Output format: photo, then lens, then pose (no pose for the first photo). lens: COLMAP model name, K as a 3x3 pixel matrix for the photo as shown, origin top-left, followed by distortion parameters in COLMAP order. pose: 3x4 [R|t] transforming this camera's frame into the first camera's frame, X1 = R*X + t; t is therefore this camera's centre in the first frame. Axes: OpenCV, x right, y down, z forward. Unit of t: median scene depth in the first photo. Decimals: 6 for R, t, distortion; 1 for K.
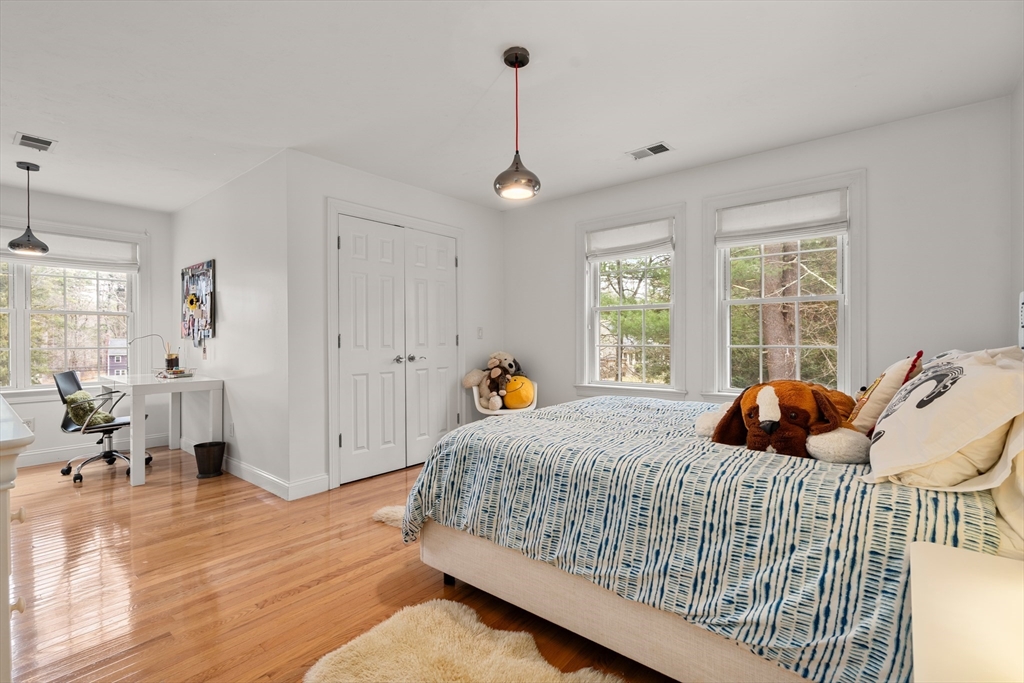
lens RADIAL K [[465.9, 0, 510.3], [0, 465.9, 337.3], [0, 0, 1]] dist [-0.011480, 0.003090]
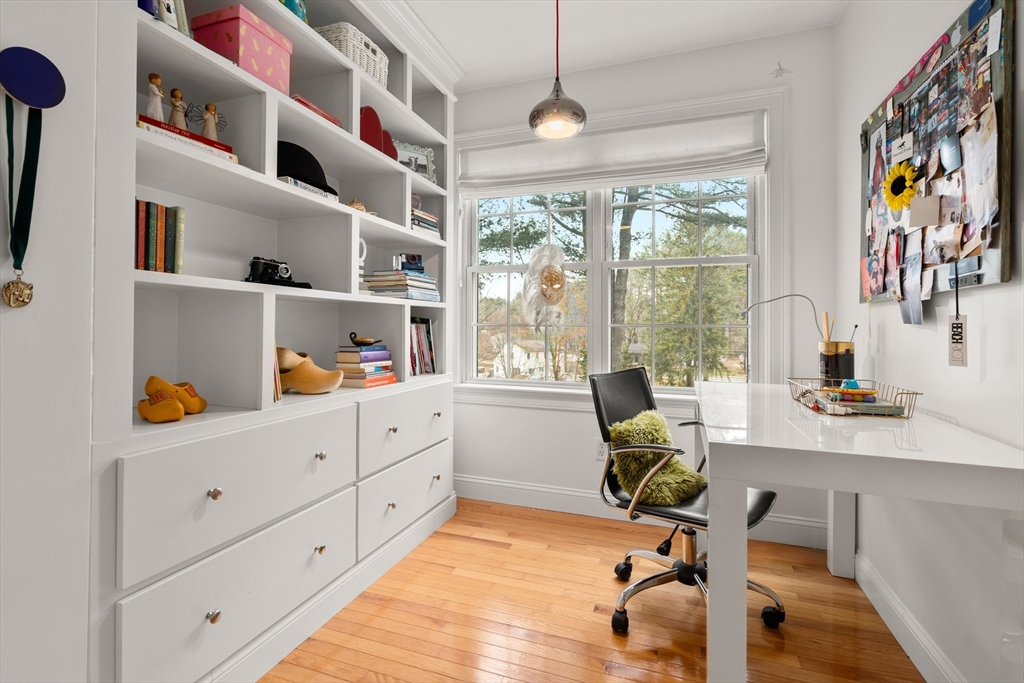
lens RADIAL K [[465.9, 0, 509.8], [0, 465.9, 330.5], [0, 0, 1]] dist [-0.011480, 0.003090]
pose [[0.337090, 0.007994, -0.941438, -0.475585], [-0.005250, 0.999964, 0.006611, 0.026195], [0.941458, 0.002715, 0.337120, 0.637394]]
